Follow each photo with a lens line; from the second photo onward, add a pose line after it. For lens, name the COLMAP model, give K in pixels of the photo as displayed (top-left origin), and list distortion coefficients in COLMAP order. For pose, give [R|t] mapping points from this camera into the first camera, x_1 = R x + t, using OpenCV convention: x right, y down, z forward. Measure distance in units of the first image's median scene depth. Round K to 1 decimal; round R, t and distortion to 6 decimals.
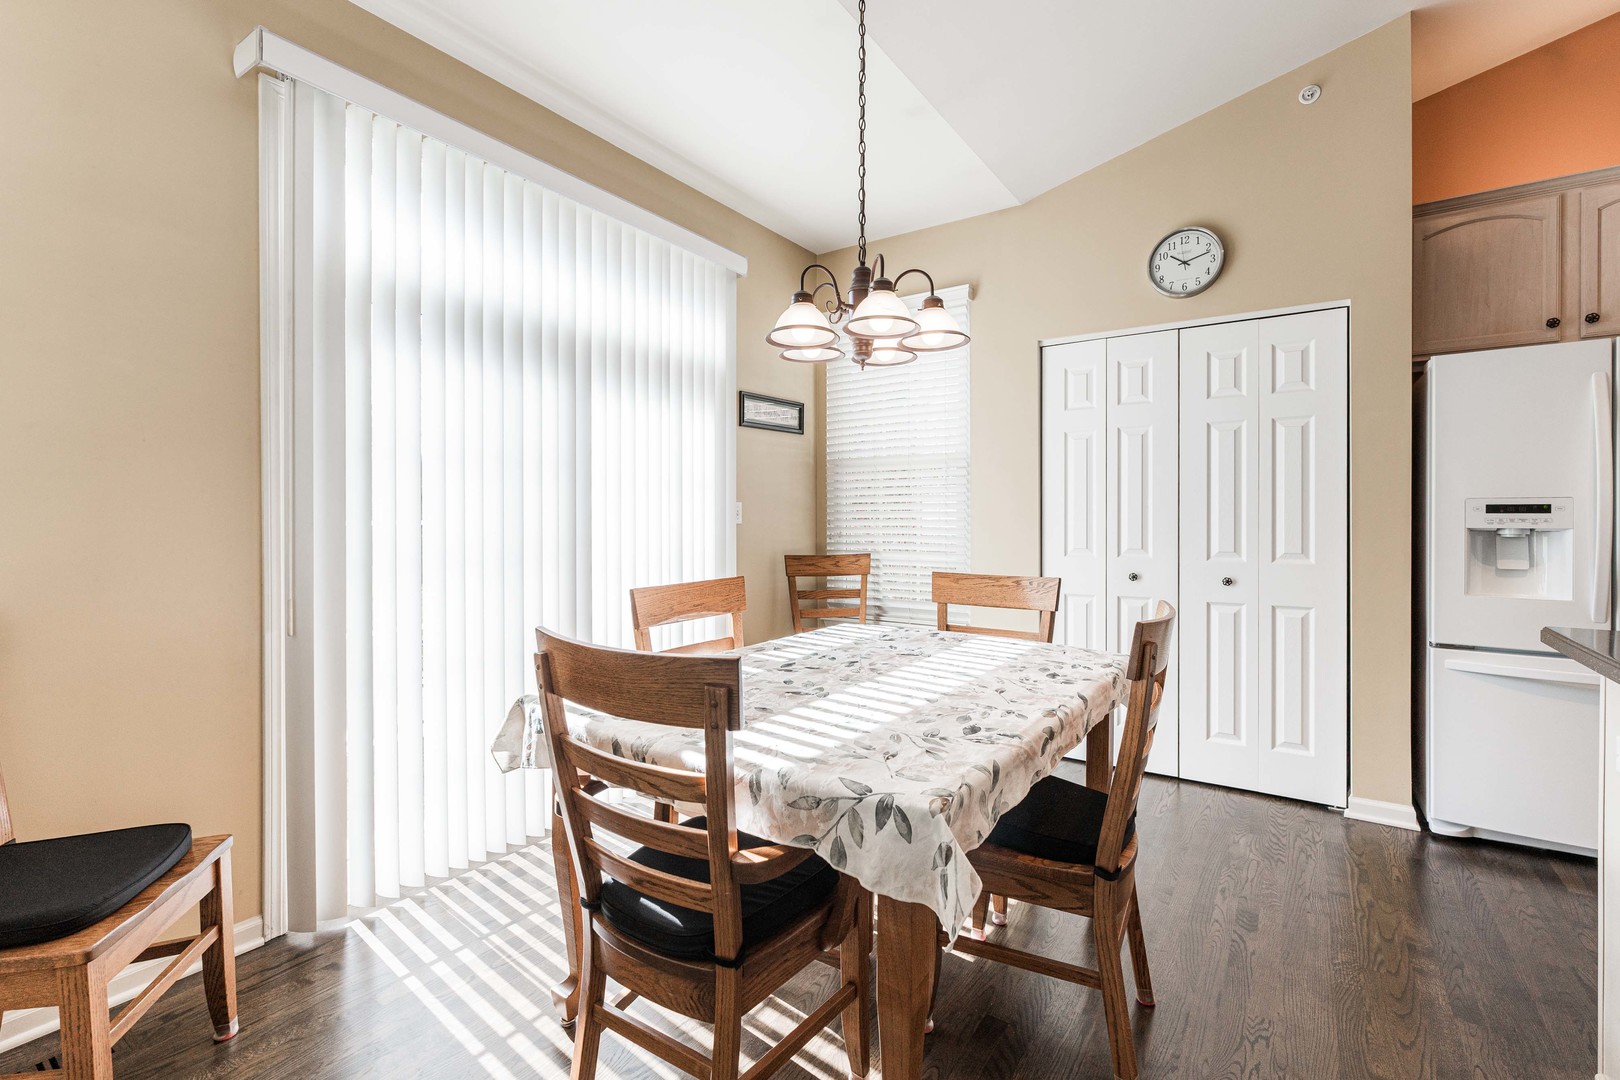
lens RADIAL K [[676.0, 0, 830.1], [0, 676.0, 528.8], [0, 0, 1]] dist [-0.000100, -0.000174]
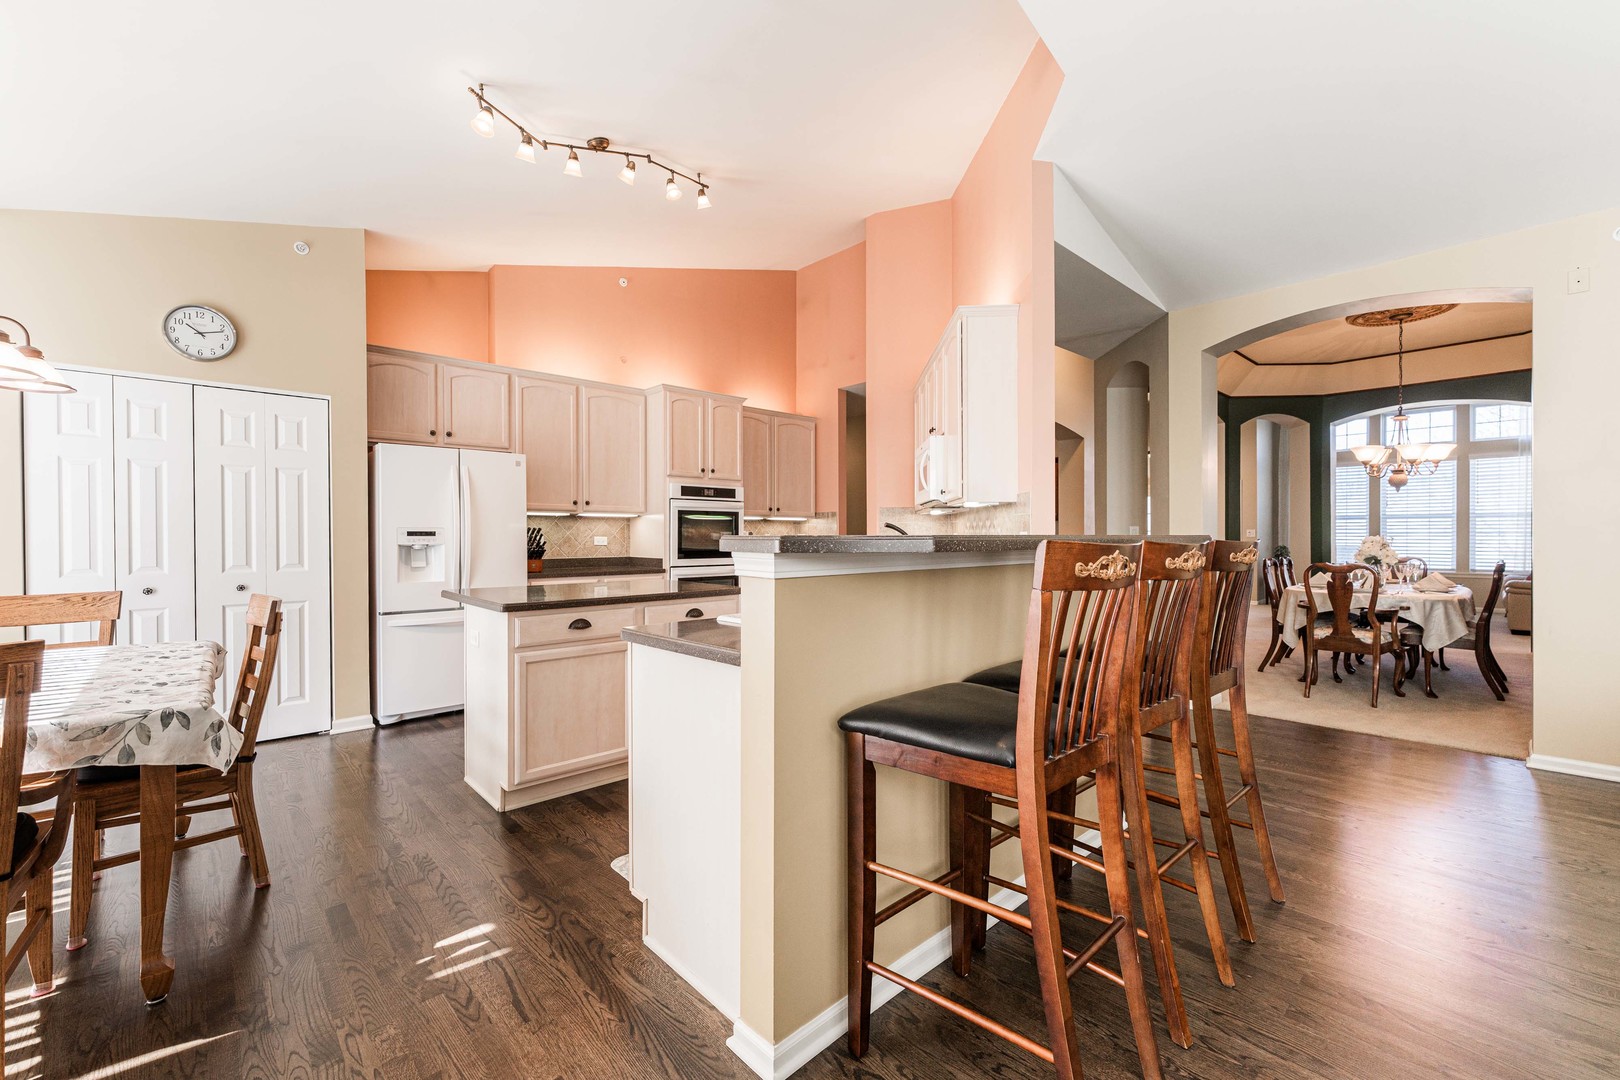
lens RADIAL K [[676.0, 0, 830.1], [0, 676.0, 528.8], [0, 0, 1]] dist [-0.000100, -0.000174]
pose [[0.189258, 0.006210, 0.981908, -0.547387], [0.014195, 0.999858, -0.009059, -0.009633], [-0.981825, 0.015653, 0.189143, -0.420016]]
